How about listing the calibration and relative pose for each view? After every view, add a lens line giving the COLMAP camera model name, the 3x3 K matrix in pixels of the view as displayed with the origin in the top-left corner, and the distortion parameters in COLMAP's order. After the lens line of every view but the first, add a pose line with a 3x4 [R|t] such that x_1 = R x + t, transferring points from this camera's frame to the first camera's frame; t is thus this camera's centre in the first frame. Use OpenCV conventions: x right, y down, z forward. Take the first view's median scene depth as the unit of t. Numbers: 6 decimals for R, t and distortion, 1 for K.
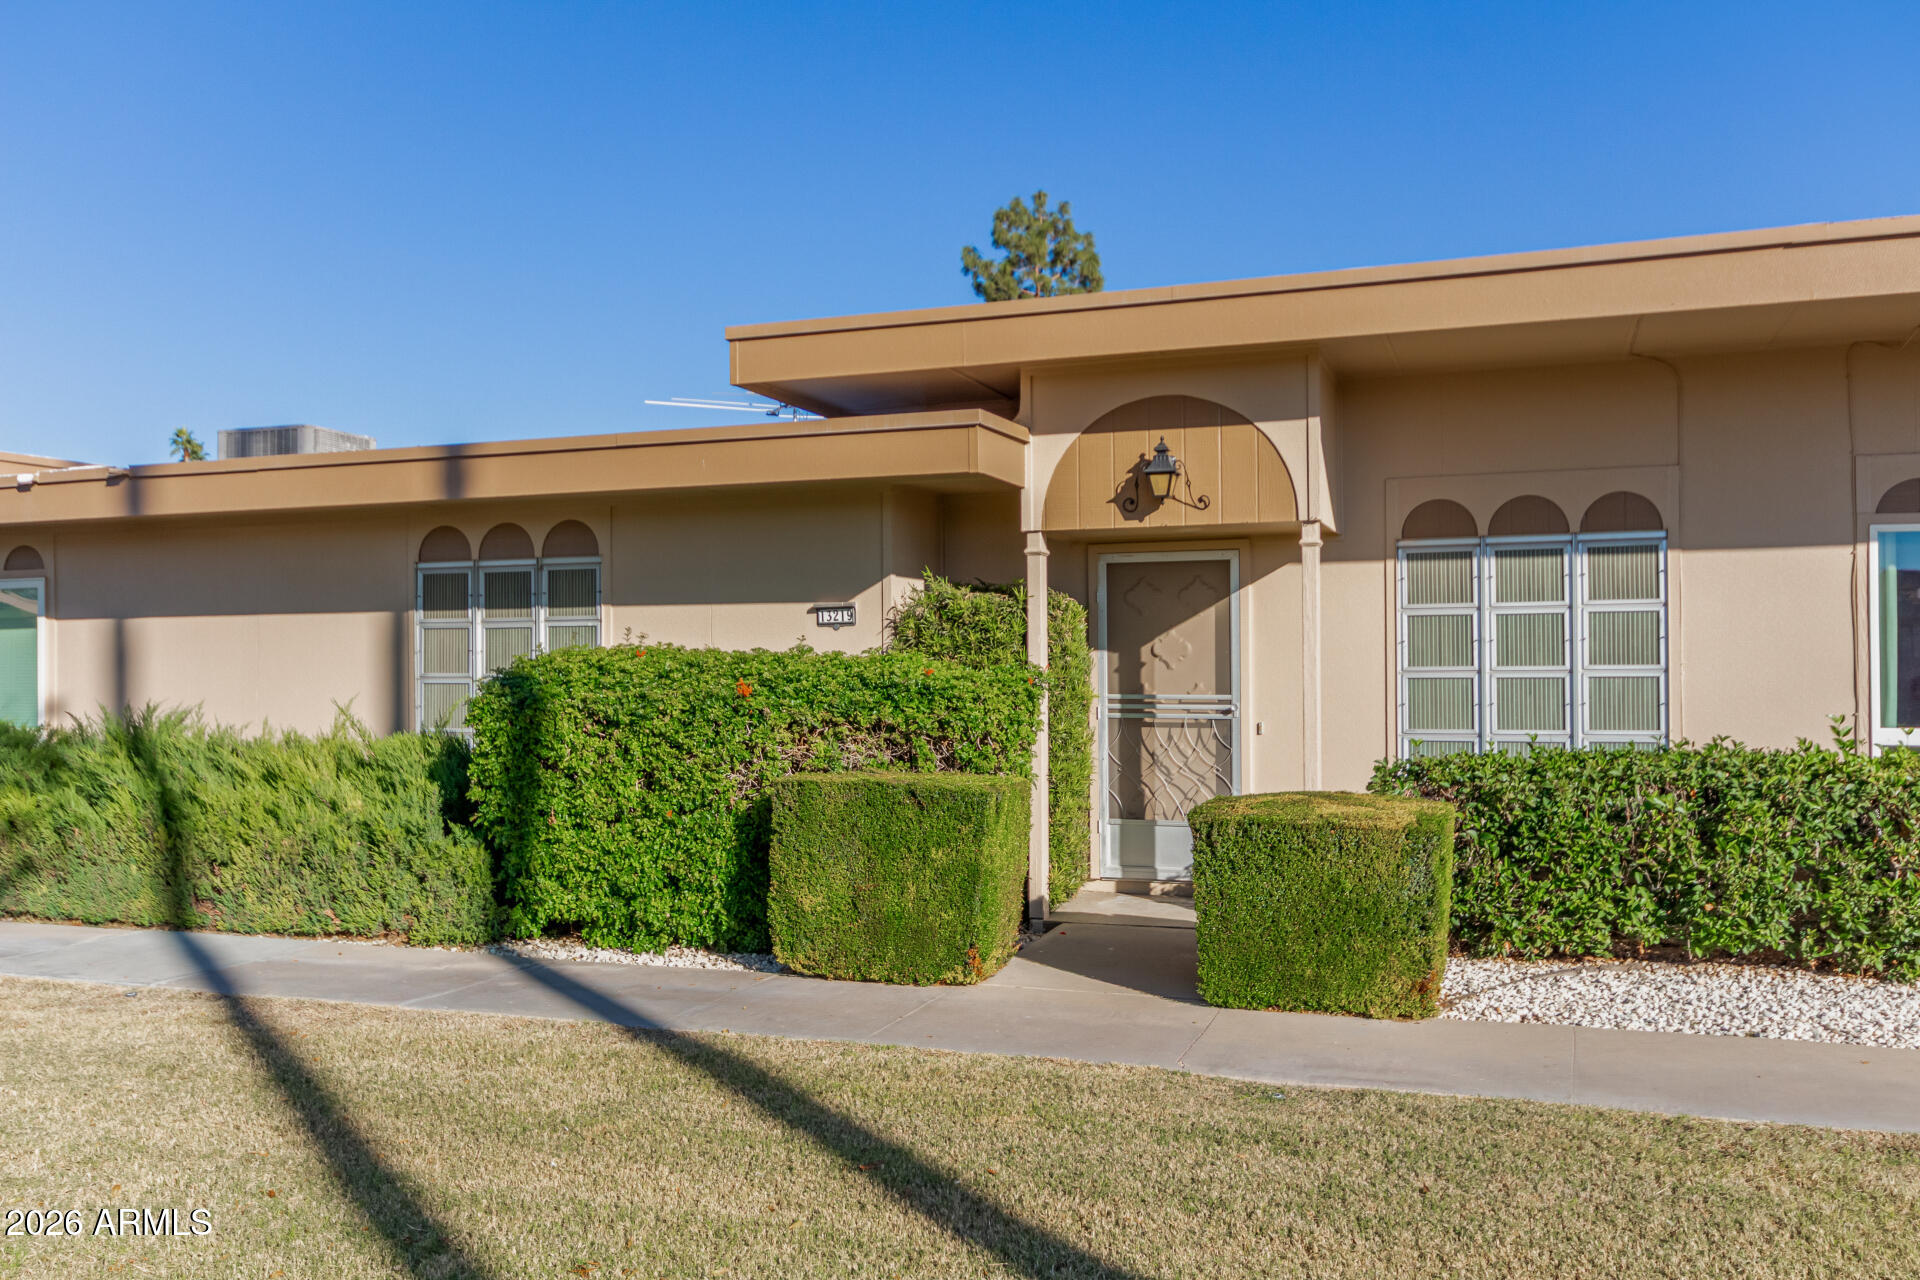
lens RADIAL K [[1611.8, 0, 958.2], [0, 1611.8, 646.3], [0, 0, 1]] dist [-0.002169, 0.001740]
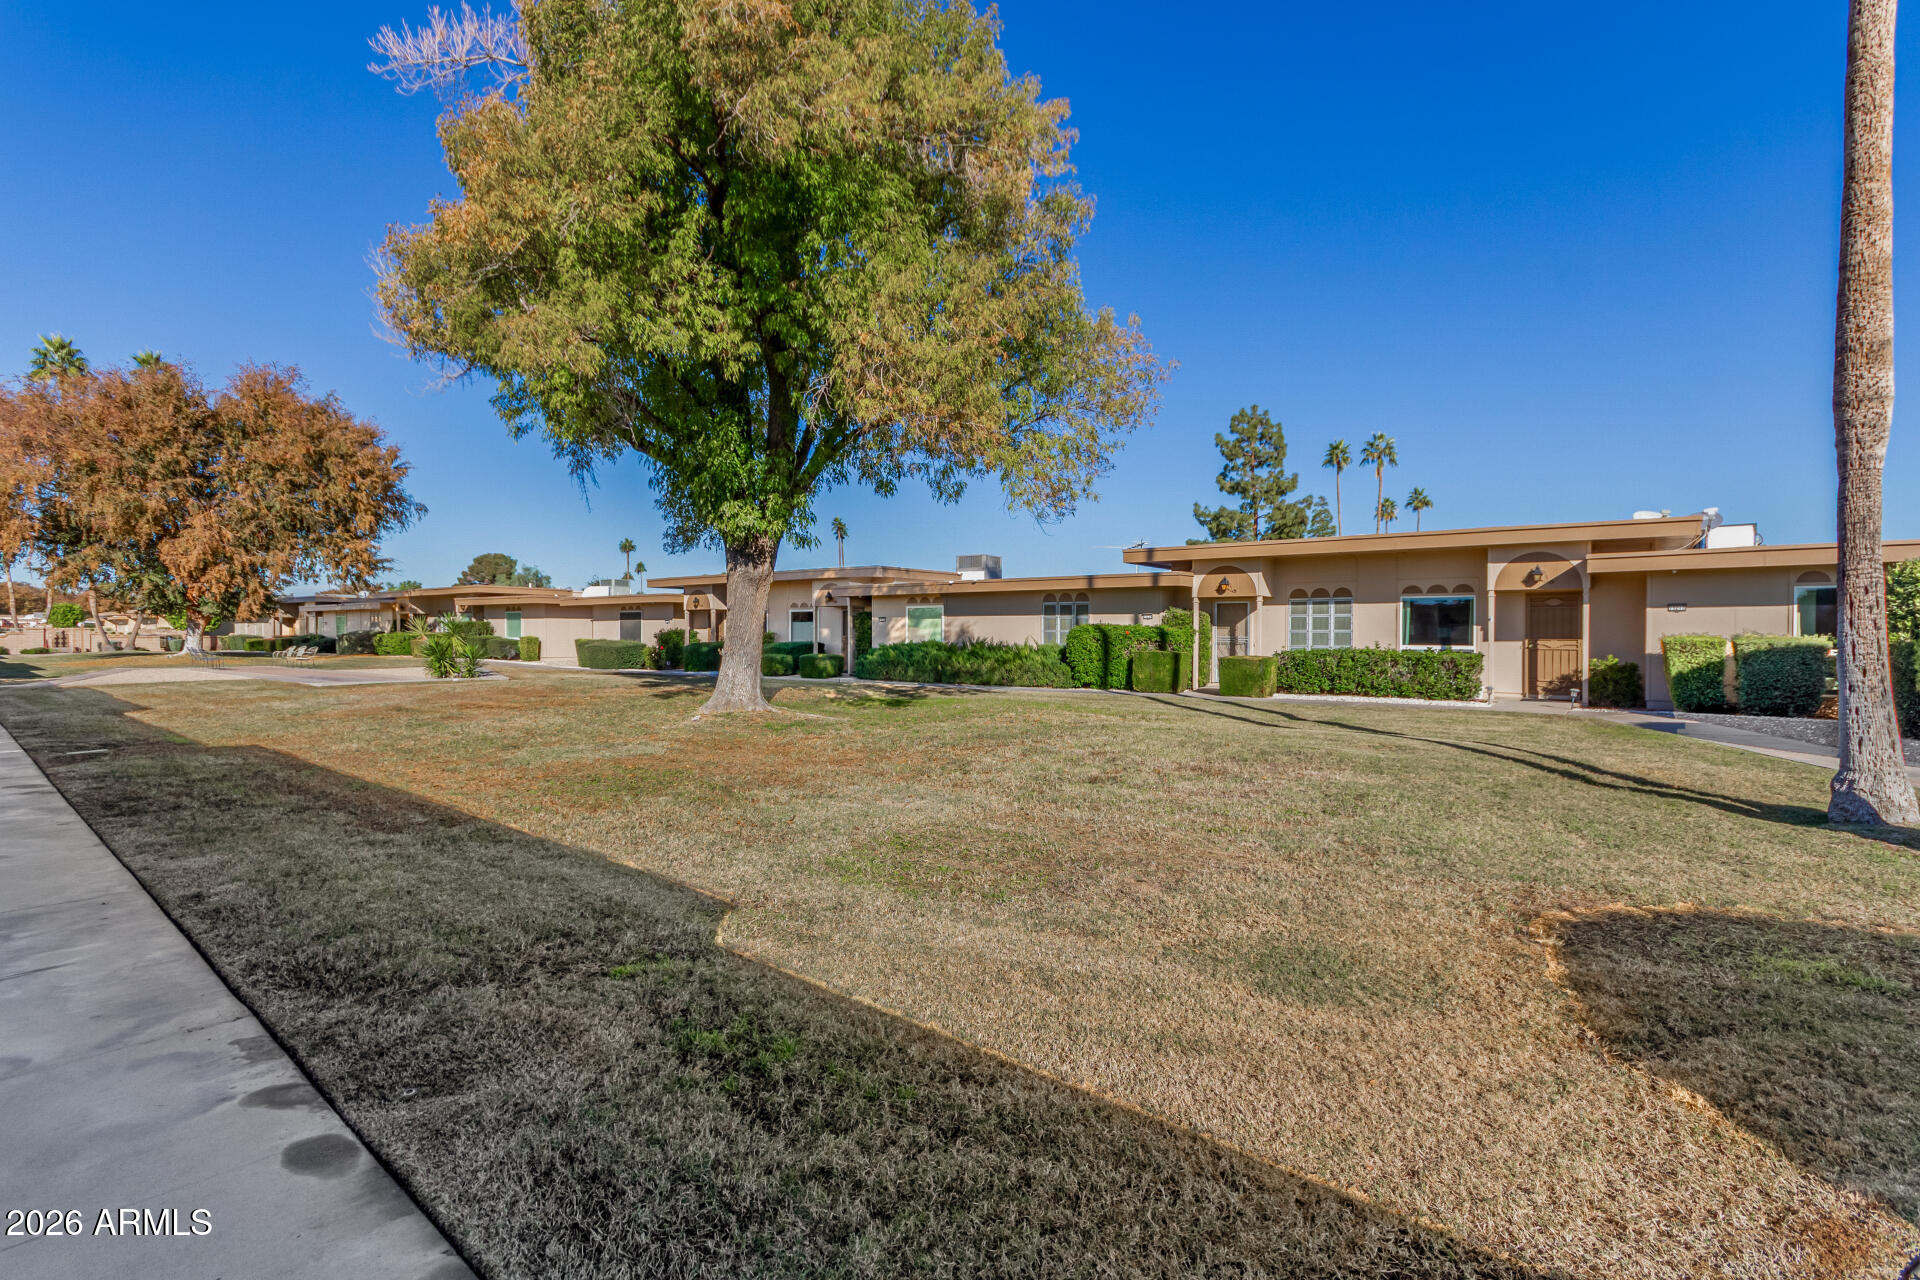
lens RADIAL K [[900.7, 0, 952.9], [0, 900.7, 636.2], [0, 0, 1]] dist [0.001316, 0.000337]
pose [[0.956627, 0.009804, -0.291152, 0.128840], [-0.005403, 0.999859, 0.015918, -0.003455], [0.291267, -0.013655, 0.956544, -1.482444]]
